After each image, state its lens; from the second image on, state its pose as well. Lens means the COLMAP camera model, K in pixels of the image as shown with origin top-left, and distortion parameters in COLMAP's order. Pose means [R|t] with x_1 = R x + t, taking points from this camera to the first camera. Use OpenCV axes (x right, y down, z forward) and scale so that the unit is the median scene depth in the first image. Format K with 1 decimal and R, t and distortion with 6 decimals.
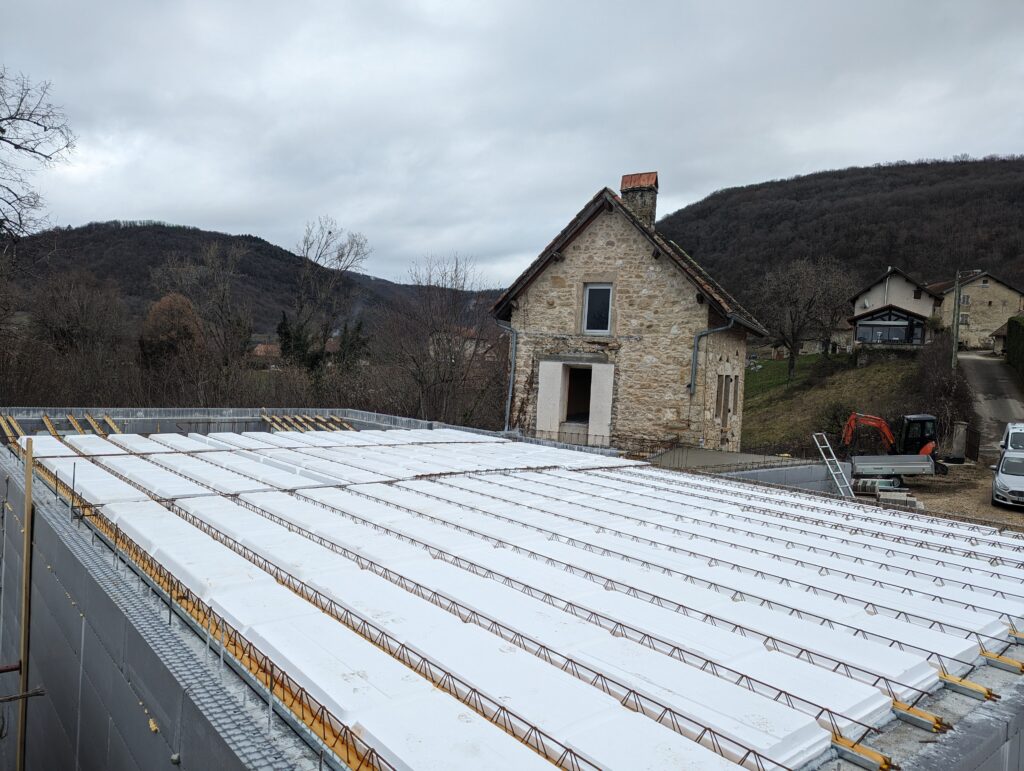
lens RADIAL K [[720.7, 0, 507.0], [0, 720.7, 389.8], [0, 0, 1]] dist [0.056640, -0.051505]
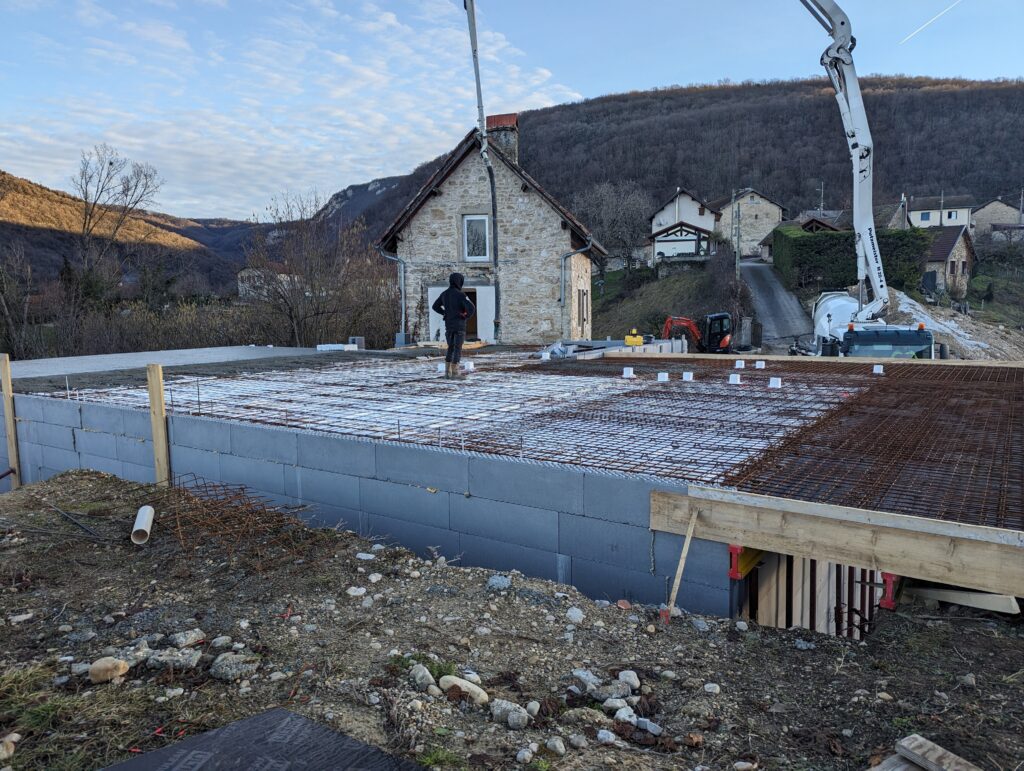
lens RADIAL K [[720.7, 0, 507.0], [0, 720.7, 389.8], [0, 0, 1]] dist [0.056640, -0.051505]
pose [[0.963456, -0.099800, 0.248581, -0.122821], [0.075103, 0.991424, 0.106952, 0.006602], [-0.257123, -0.084374, 0.962688, -0.116932]]
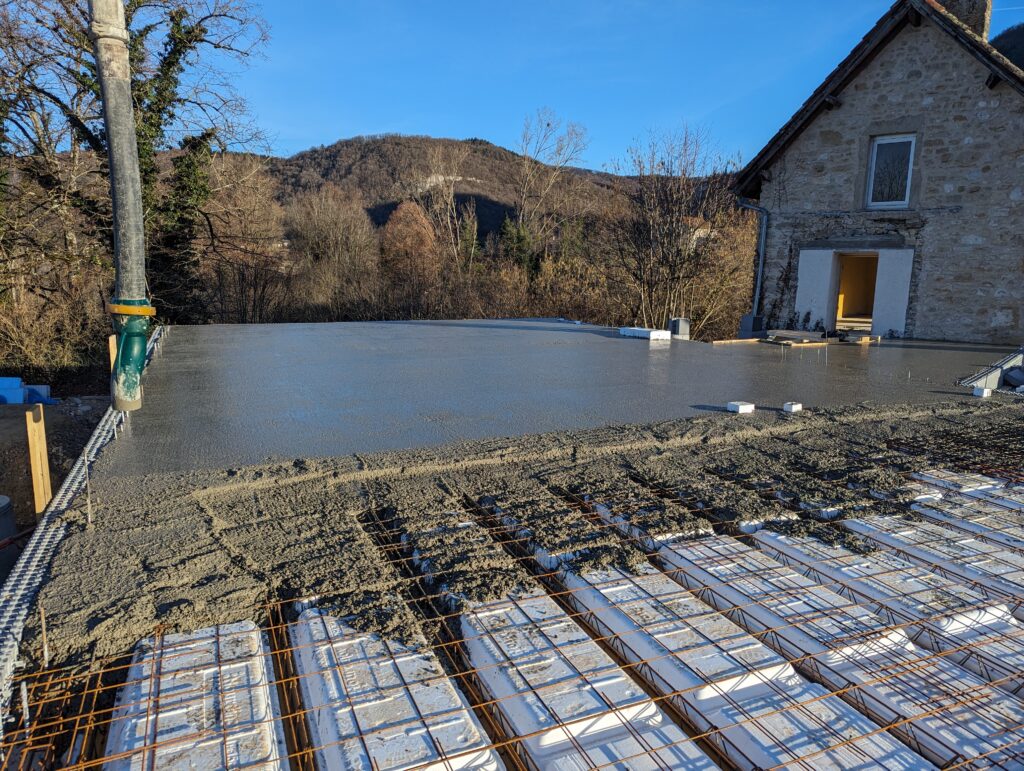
lens RADIAL K [[720.7, 0, 507.0], [0, 720.7, 389.8], [0, 0, 1]] dist [0.056640, -0.051505]
pose [[0.953379, 0.012724, -0.301506, -0.014943], [0.029636, 0.990333, 0.135504, -0.006126], [0.300316, -0.138123, 0.943786, 0.153711]]
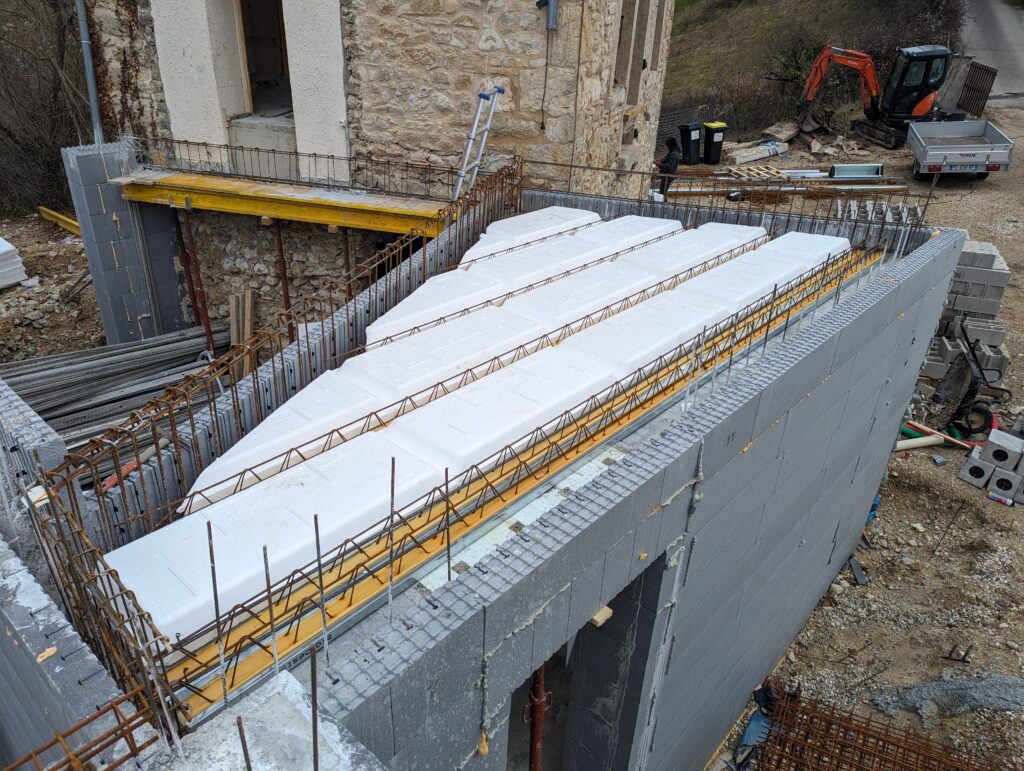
lens RADIAL K [[720.7, 0, 507.0], [0, 720.7, 389.8], [0, 0, 1]] dist [0.056640, -0.051505]
pose [[0.989005, -0.086694, 0.119803, 0.151459], [0.022024, 0.887451, 0.460375, -0.002069], [-0.146231, -0.452675, 0.879603, 0.525547]]
